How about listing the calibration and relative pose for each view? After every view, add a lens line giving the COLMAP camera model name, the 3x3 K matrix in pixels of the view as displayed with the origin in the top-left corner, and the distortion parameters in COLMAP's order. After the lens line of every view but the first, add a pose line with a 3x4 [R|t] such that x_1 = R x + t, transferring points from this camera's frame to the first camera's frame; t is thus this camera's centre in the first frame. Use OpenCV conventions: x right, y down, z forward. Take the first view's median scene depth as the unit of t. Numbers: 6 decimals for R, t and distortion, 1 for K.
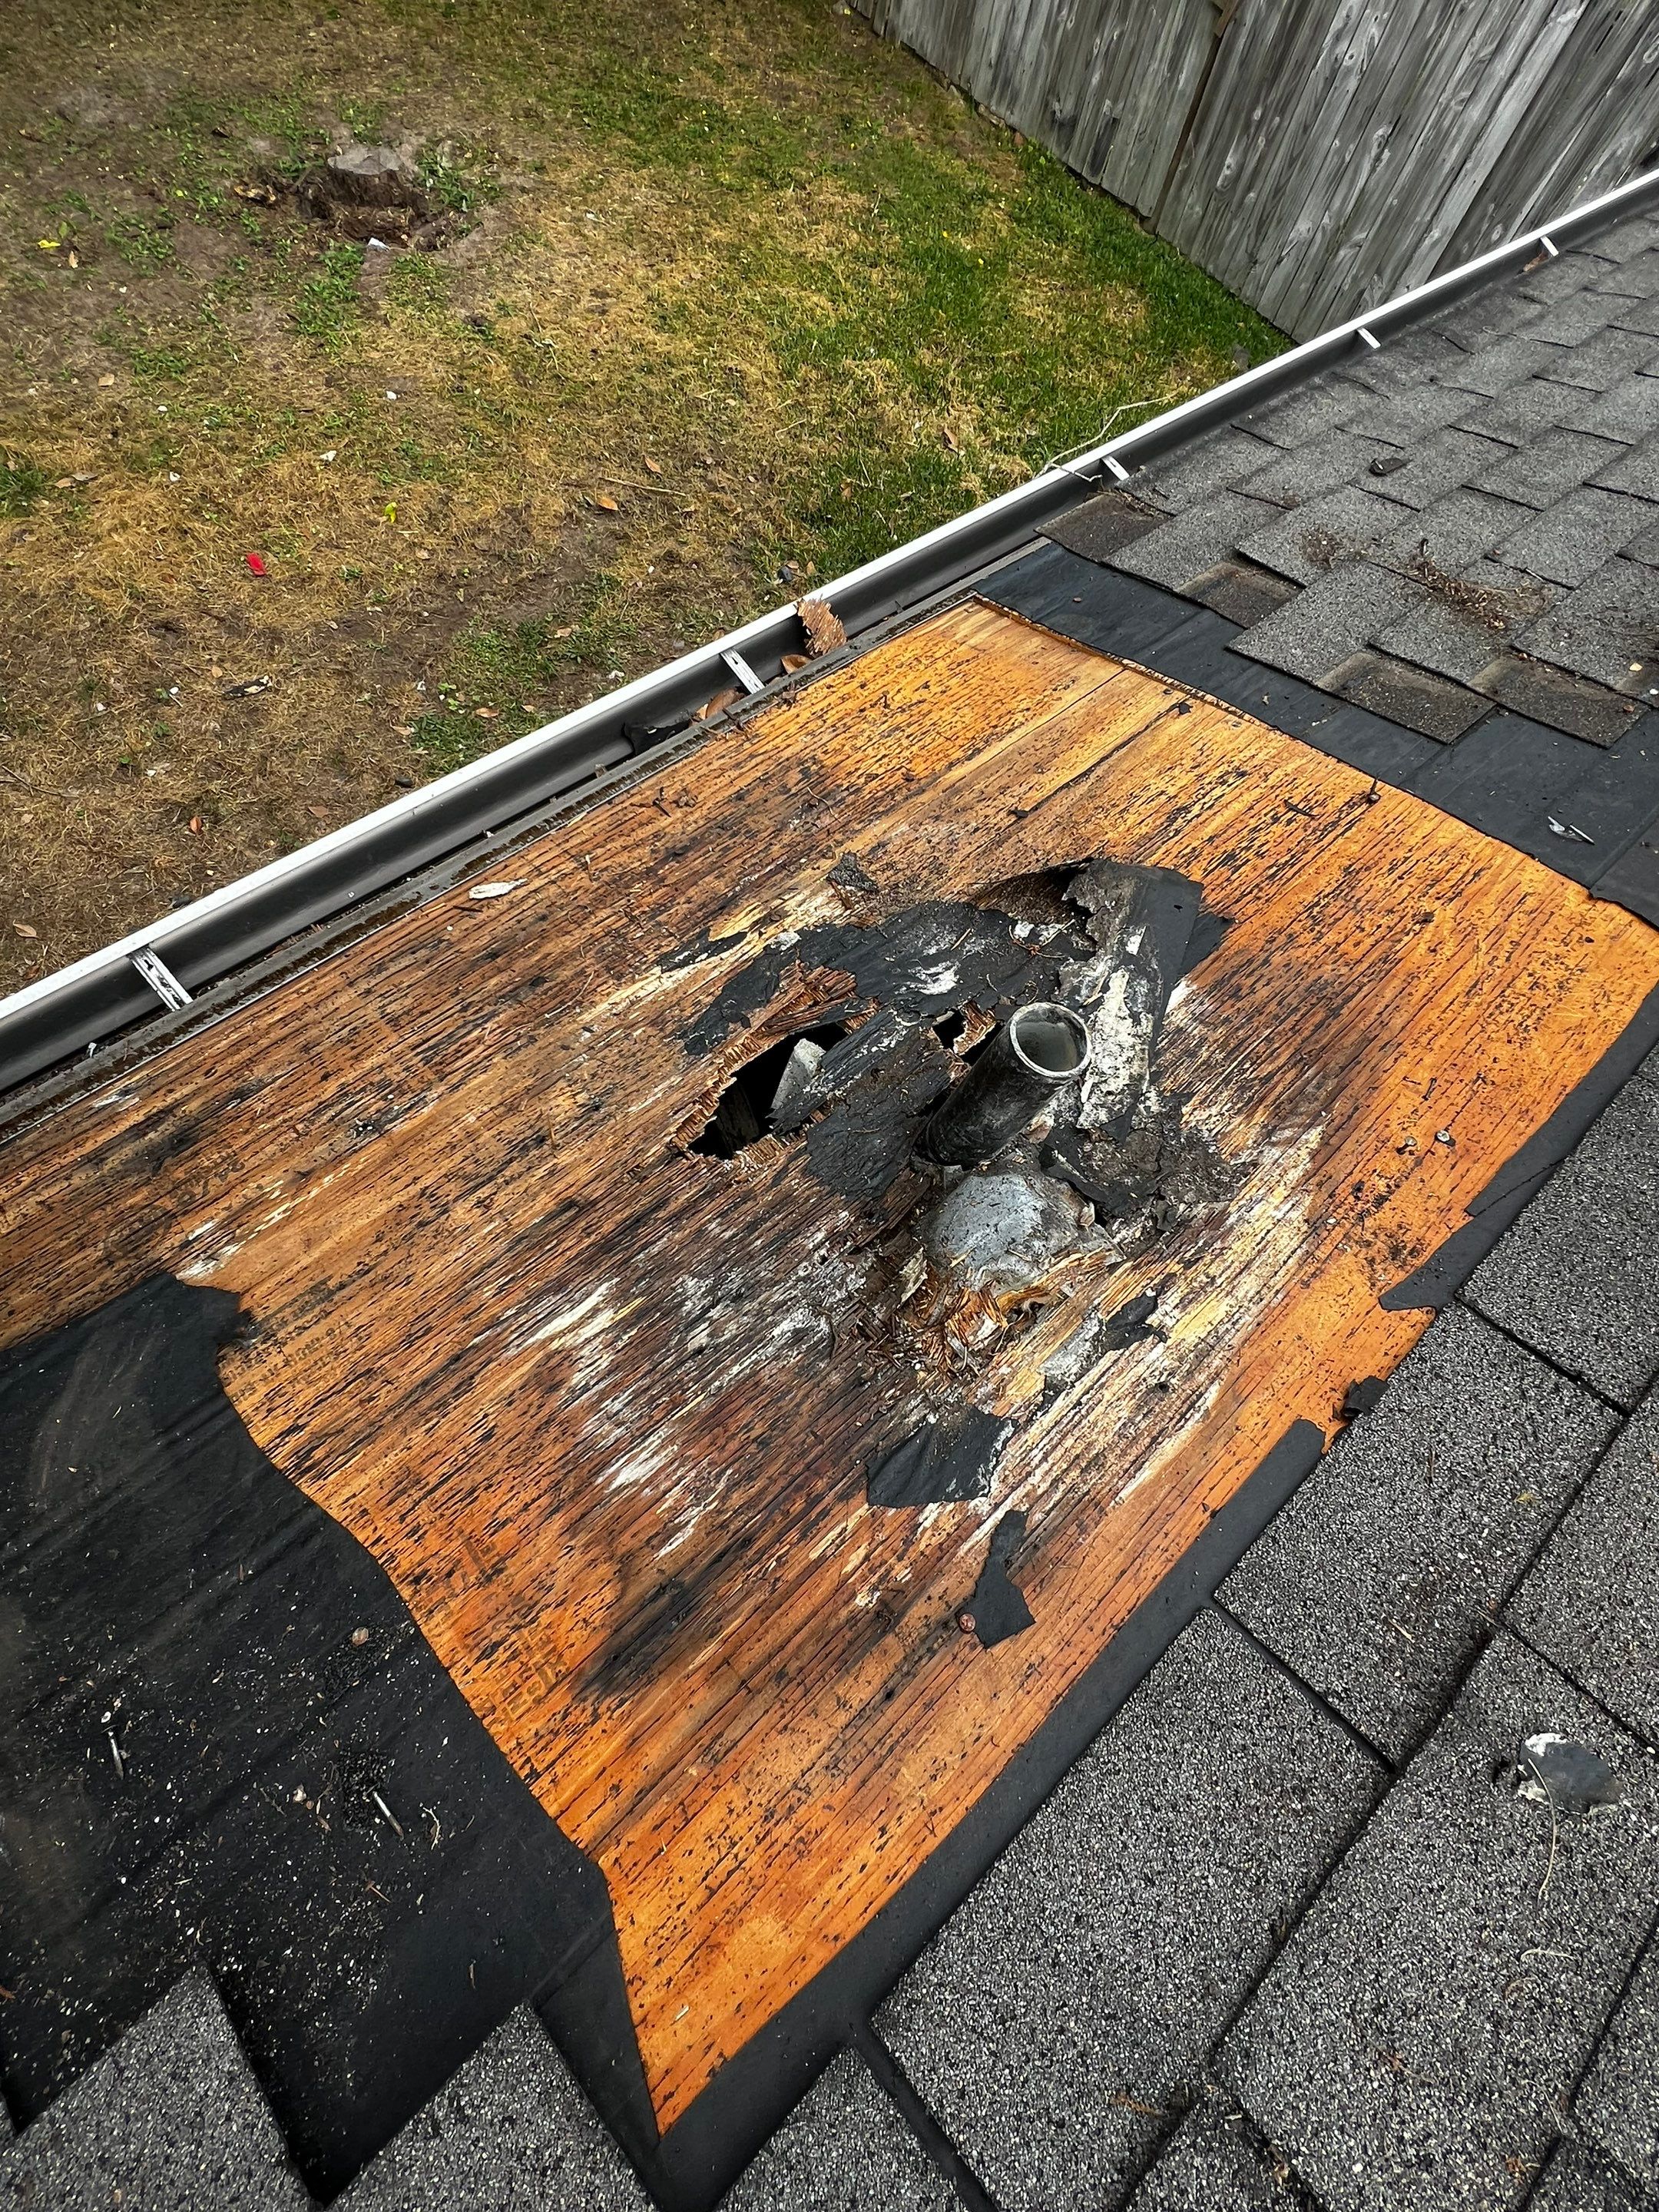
lens RADIAL K [[1067.1, 0, 818.9], [0, 1067.1, 1116.5], [0, 0, 1]] dist [-0.003249, 0.000179]
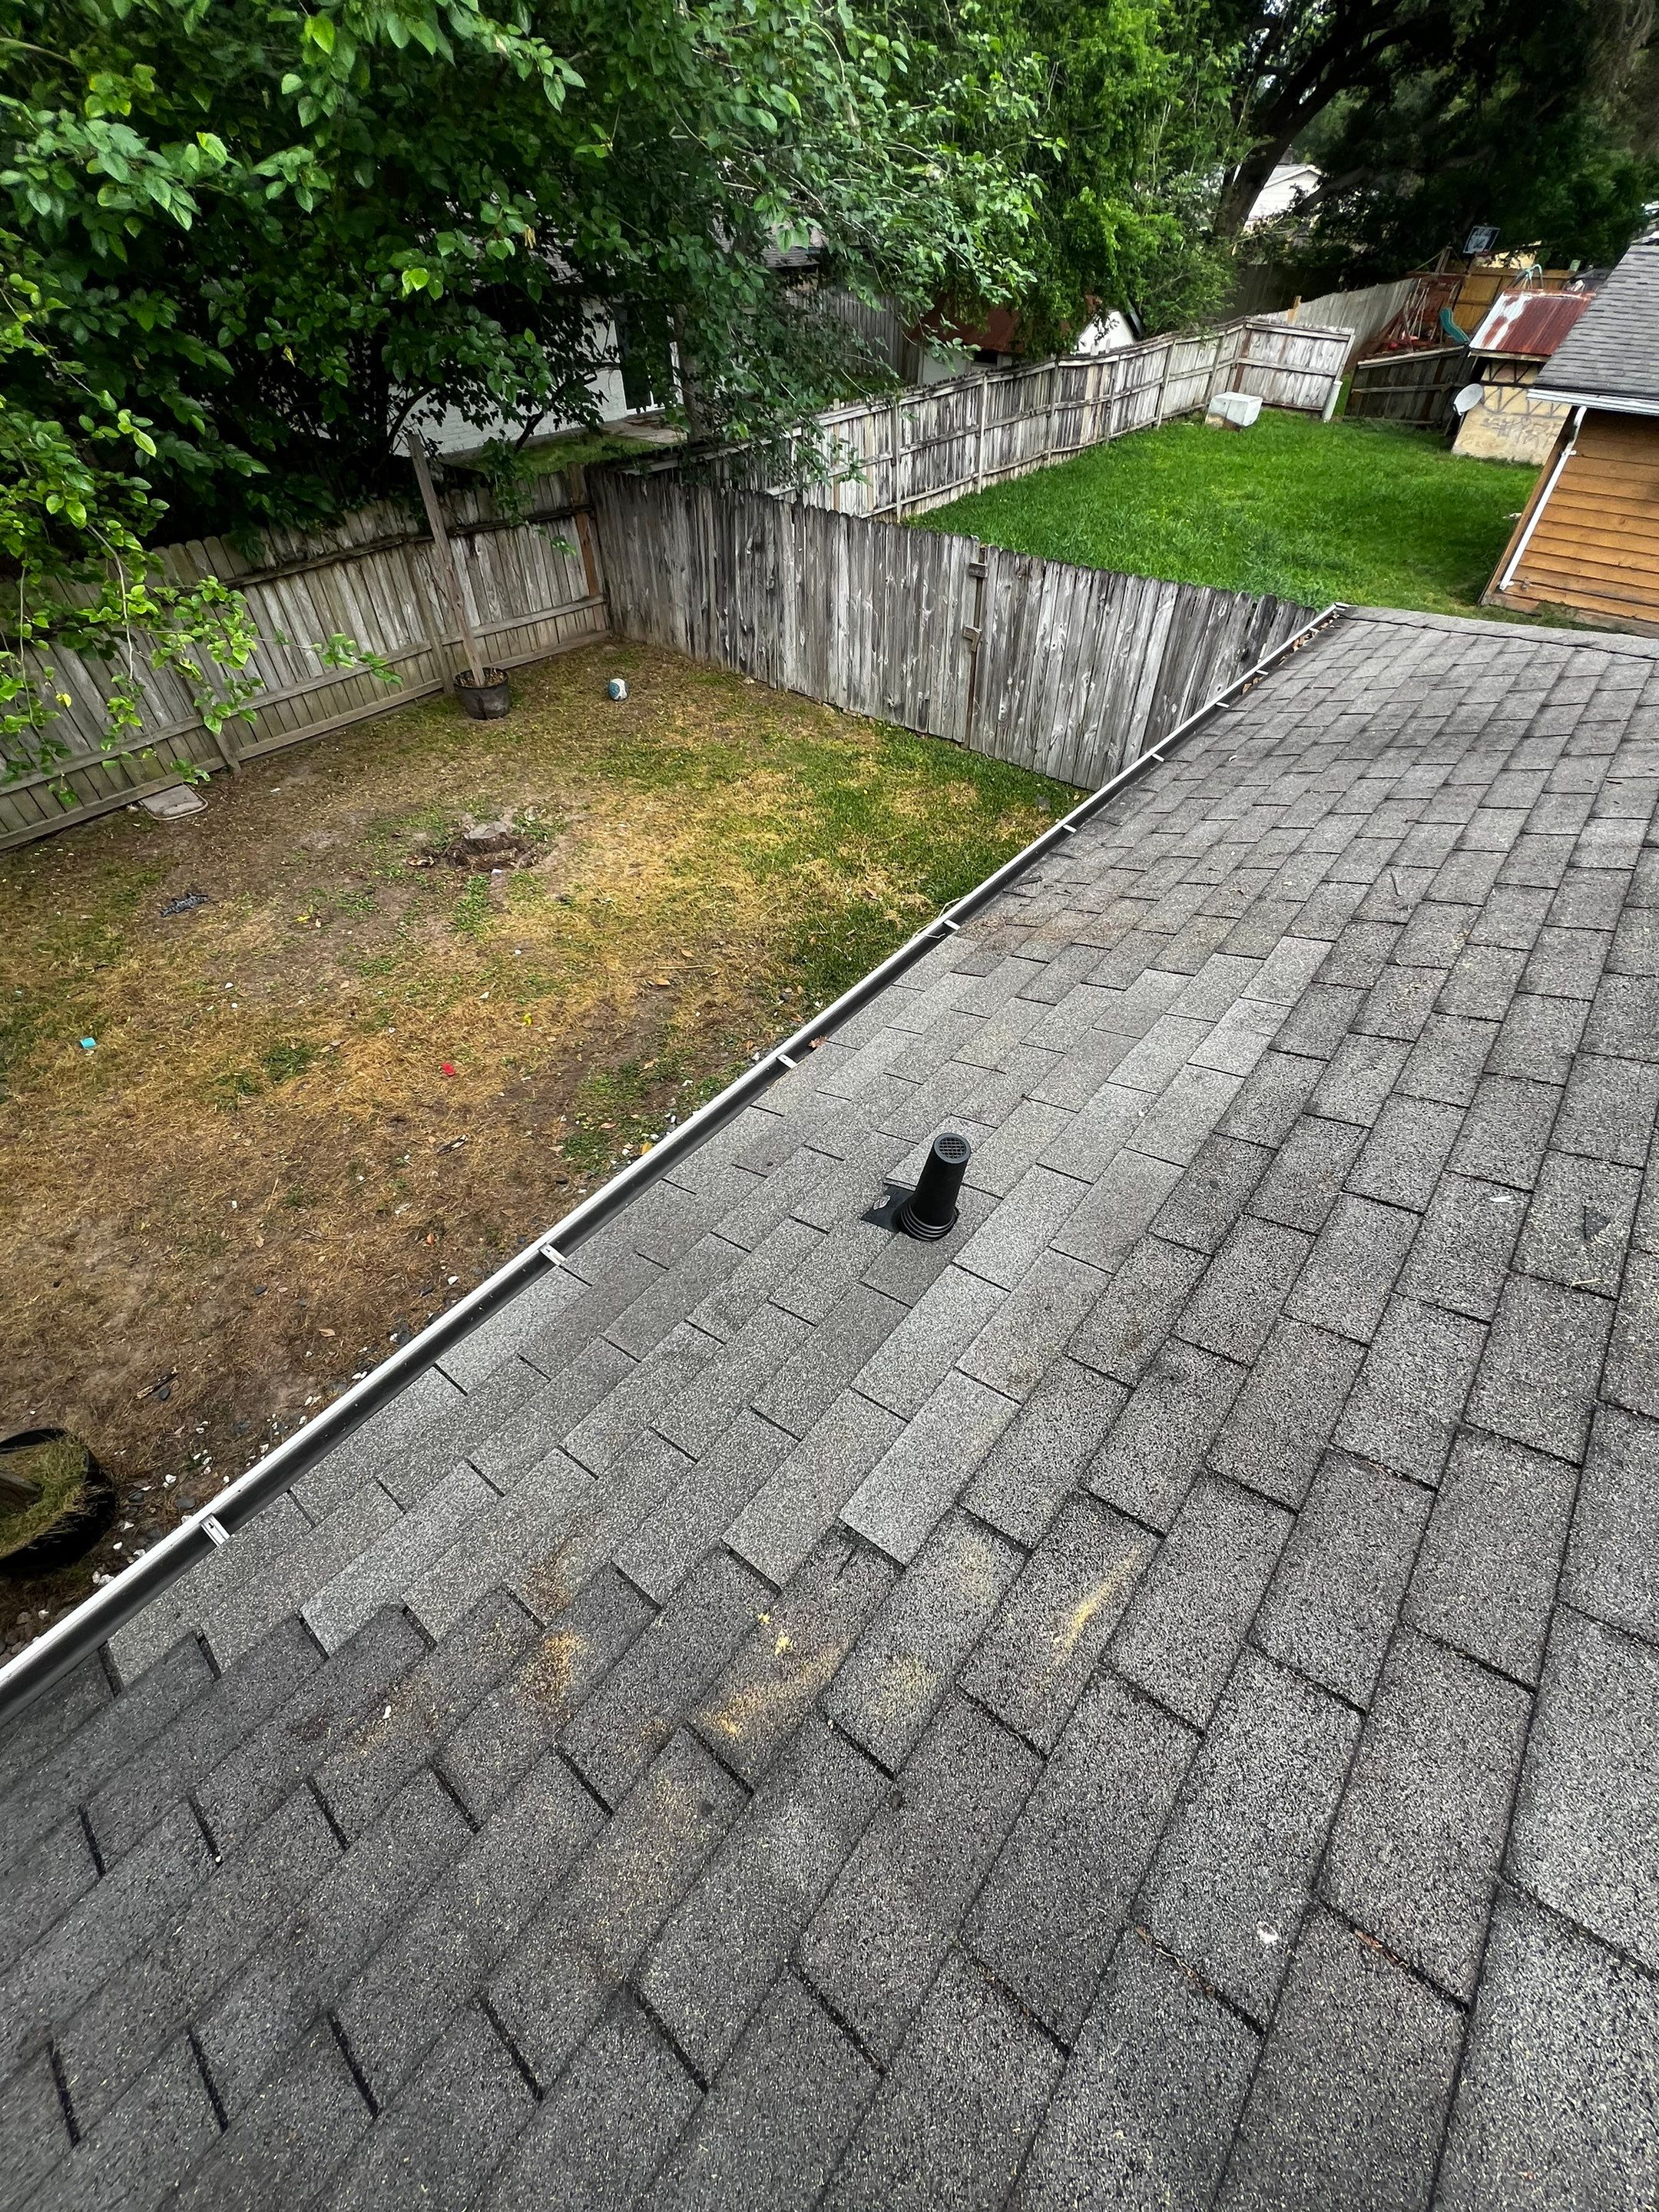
lens RADIAL K [[887.8, 0, 821.6], [0, 887.8, 1117.0], [0, 0, 1]] dist [-0.004458, 0.000739]
pose [[0.974721, -0.223095, -0.012157, -0.003183], [0.208169, 0.926578, -0.313239, 0.052261], [0.081146, 0.302790, 0.949597, -0.134406]]
